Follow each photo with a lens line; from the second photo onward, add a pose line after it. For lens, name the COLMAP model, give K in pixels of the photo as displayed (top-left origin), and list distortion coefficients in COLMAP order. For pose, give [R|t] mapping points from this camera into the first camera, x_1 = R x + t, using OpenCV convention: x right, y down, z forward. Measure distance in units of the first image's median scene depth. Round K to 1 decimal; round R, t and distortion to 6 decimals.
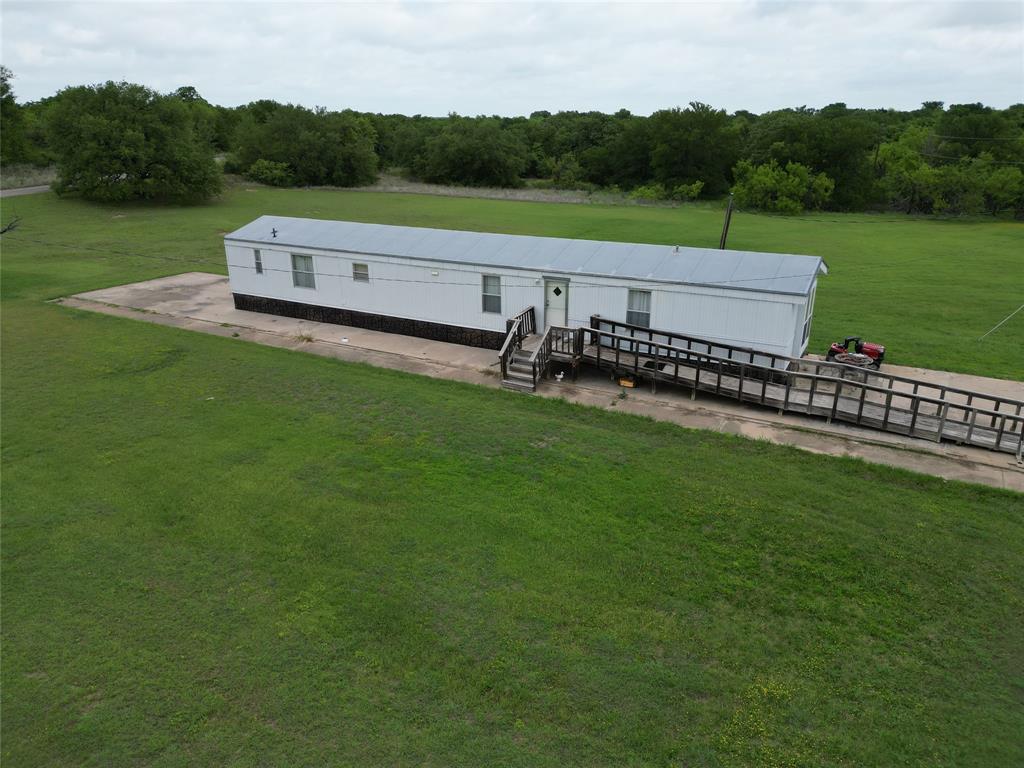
lens RADIAL K [[721.2, 0, 507.2], [0, 721.2, 383.2], [0, 0, 1]] dist [0.067377, -0.046216]
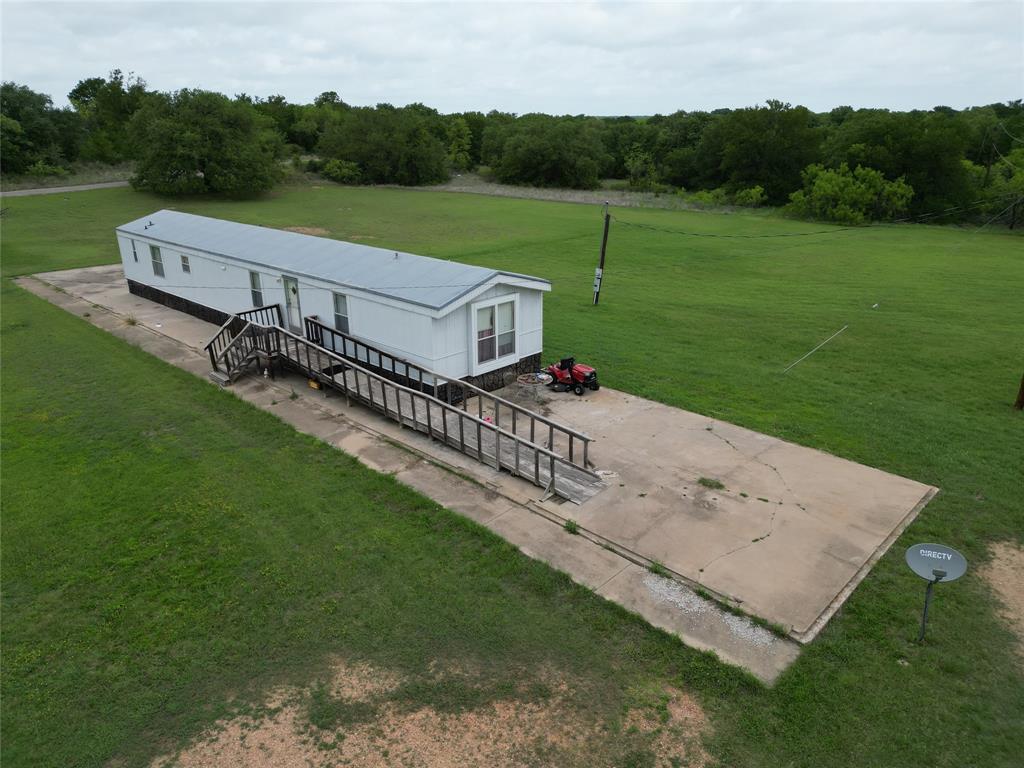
lens RADIAL K [[721.2, 0, 513.0], [0, 721.2, 386.5], [0, 0, 1]] dist [0.067377, -0.046216]
pose [[0.967045, 0.084799, -0.240069, 0.216816], [-0.083546, 0.996385, 0.015410, -0.011690], [0.240507, 0.005155, 0.970634, 0.025299]]
